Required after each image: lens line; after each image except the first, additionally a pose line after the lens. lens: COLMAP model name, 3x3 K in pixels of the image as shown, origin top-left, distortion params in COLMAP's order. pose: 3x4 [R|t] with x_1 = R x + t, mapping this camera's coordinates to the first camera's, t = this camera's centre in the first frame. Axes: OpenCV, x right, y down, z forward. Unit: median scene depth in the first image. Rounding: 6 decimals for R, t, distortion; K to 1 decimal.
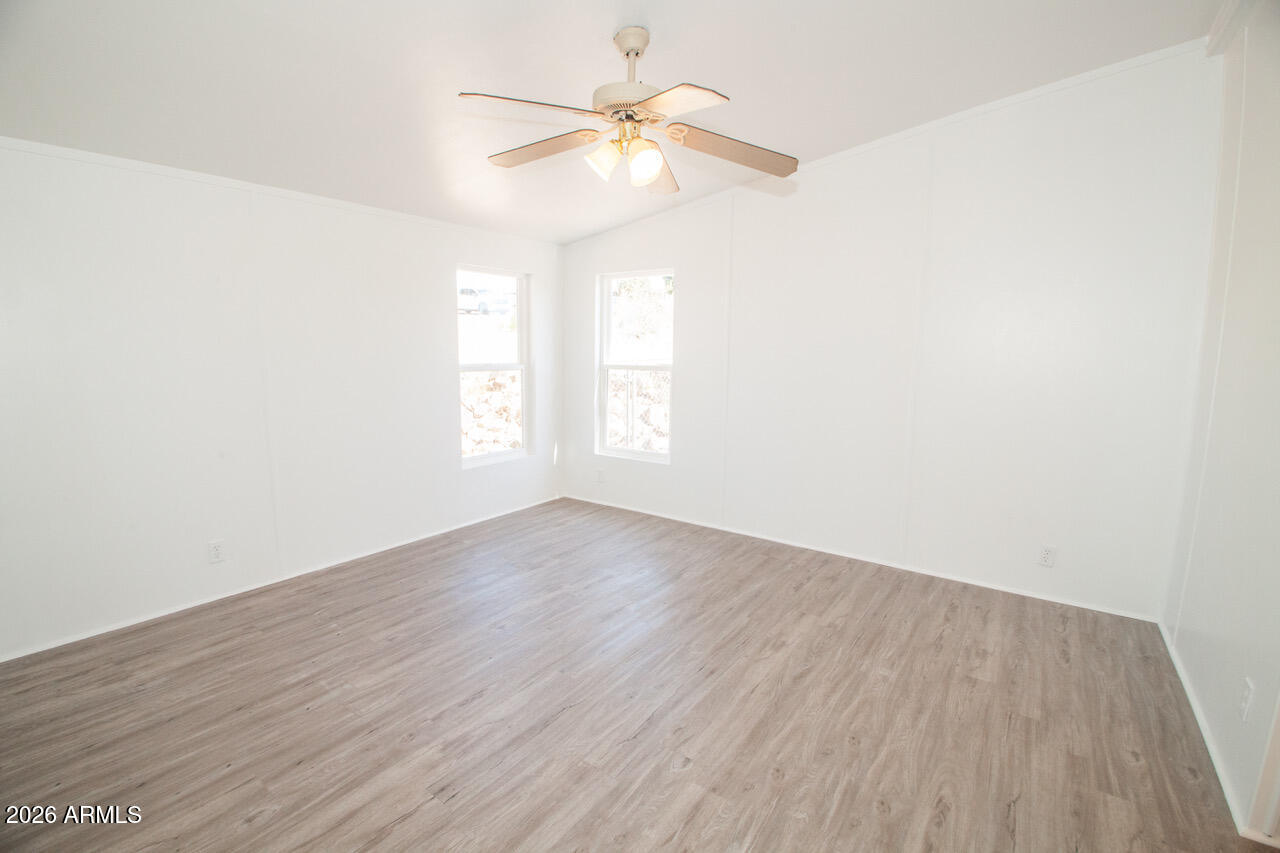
lens RADIAL K [[564.7, 0, 636.1], [0, 564.7, 421.3], [0, 0, 1]] dist [-0.034079, -0.003003]
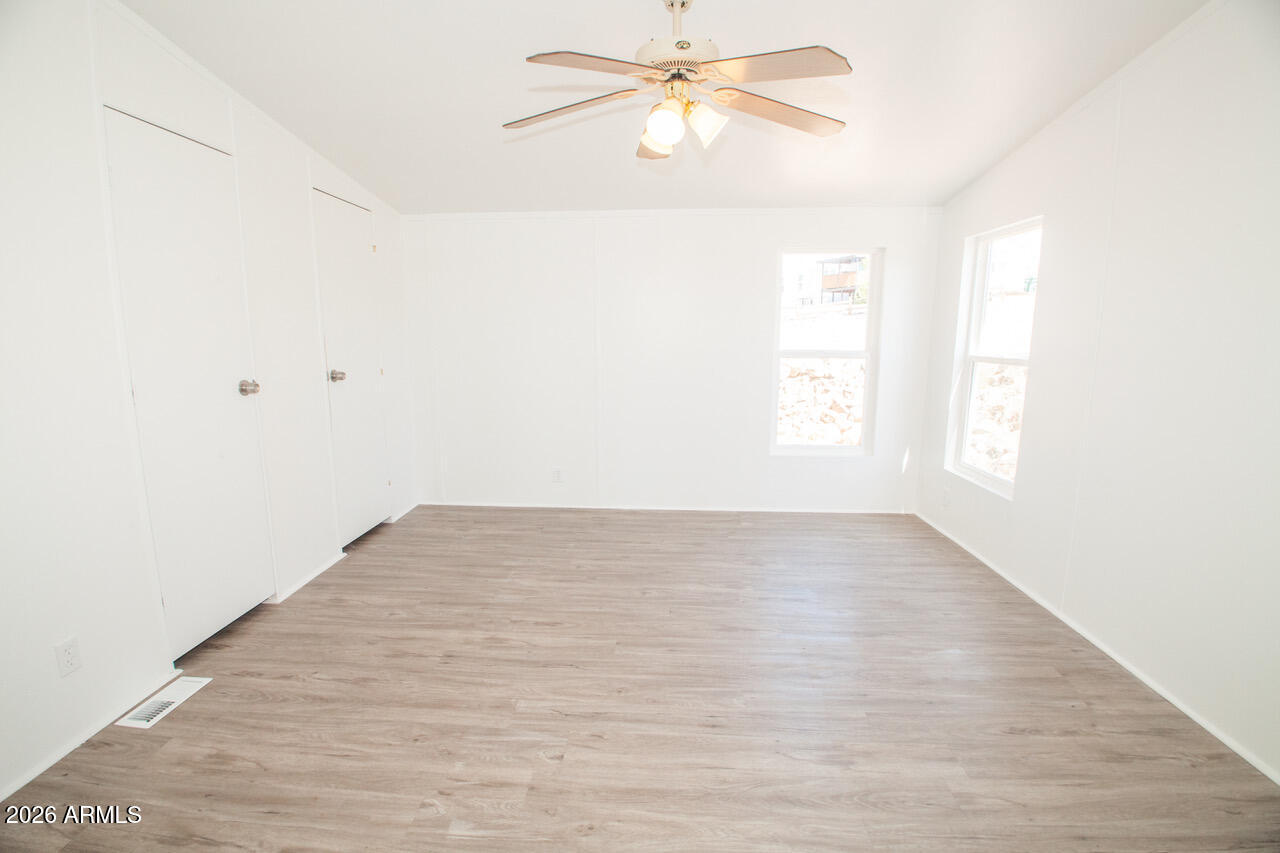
lens RADIAL K [[564.7, 0, 635.9], [0, 564.7, 433.5], [0, 0, 1]] dist [-0.034079, -0.003003]
pose [[0.532740, 0.139200, -0.834752, 0.621253], [-0.101626, 0.989765, 0.100191, -0.046514], [0.840155, 0.031457, 0.541434, 0.387163]]
